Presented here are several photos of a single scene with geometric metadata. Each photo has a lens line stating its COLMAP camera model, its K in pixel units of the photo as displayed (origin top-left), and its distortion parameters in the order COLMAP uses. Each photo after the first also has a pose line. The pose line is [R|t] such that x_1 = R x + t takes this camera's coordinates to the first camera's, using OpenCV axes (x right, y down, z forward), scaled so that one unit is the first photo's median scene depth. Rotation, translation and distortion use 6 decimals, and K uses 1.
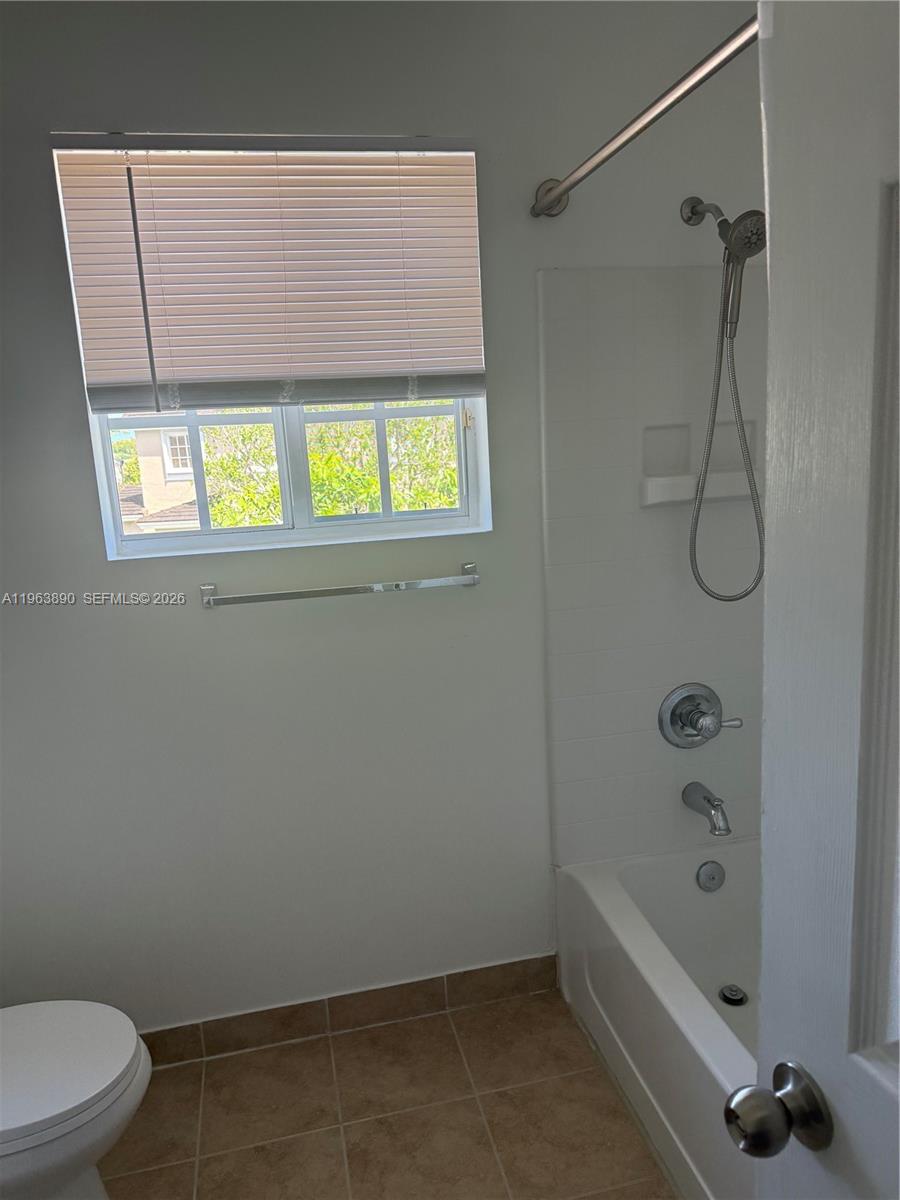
lens RADIAL K [[850.5, 0, 446.1], [0, 850.5, 603.5], [0, 0, 1]] dist [0.075329, -0.082831]
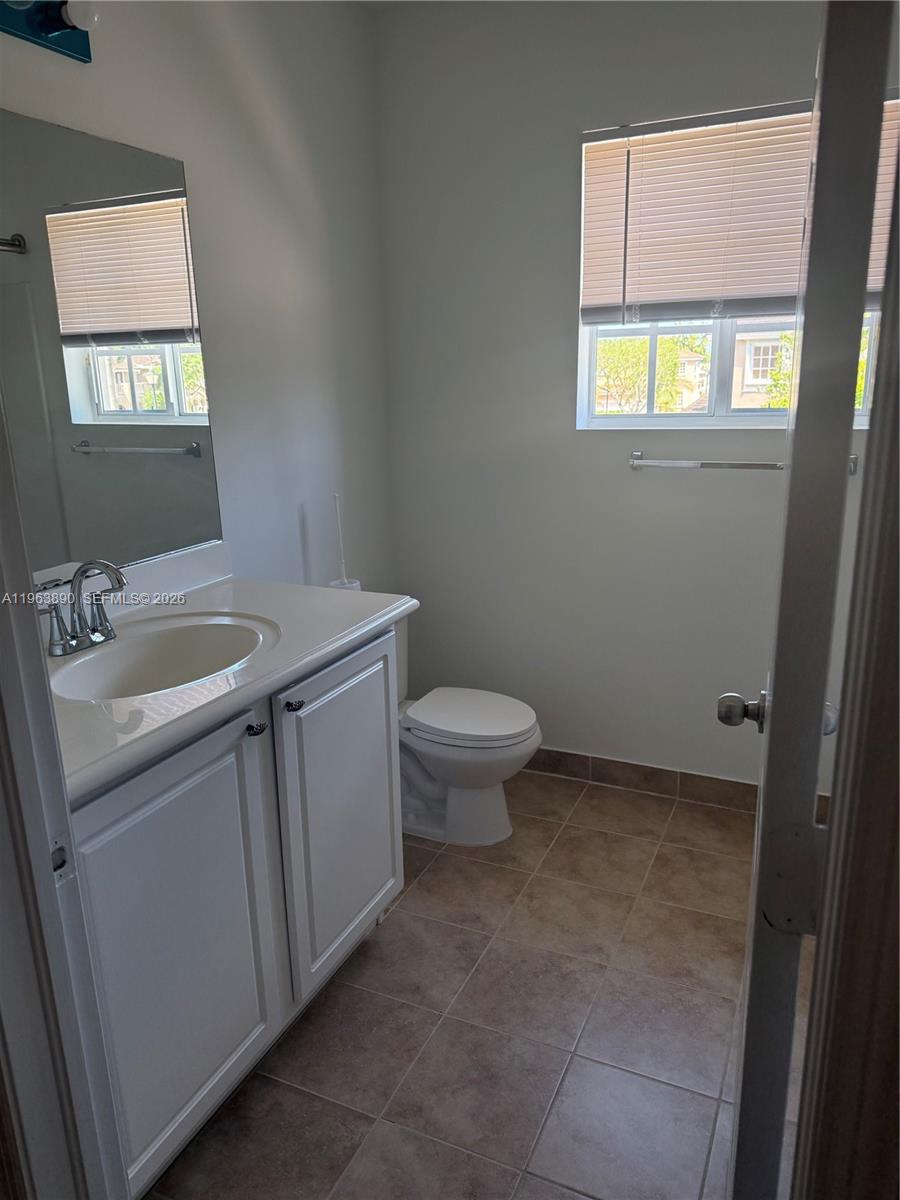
lens RADIAL K [[850.5, 0, 452.1], [0, 850.5, 595.3], [0, 0, 1]] dist [0.075329, -0.082831]
pose [[0.798637, 0.189700, -0.571133, 0.321085], [-0.138155, 0.981466, 0.132804, 0.064495], [0.585741, -0.027157, 0.810043, -0.316612]]
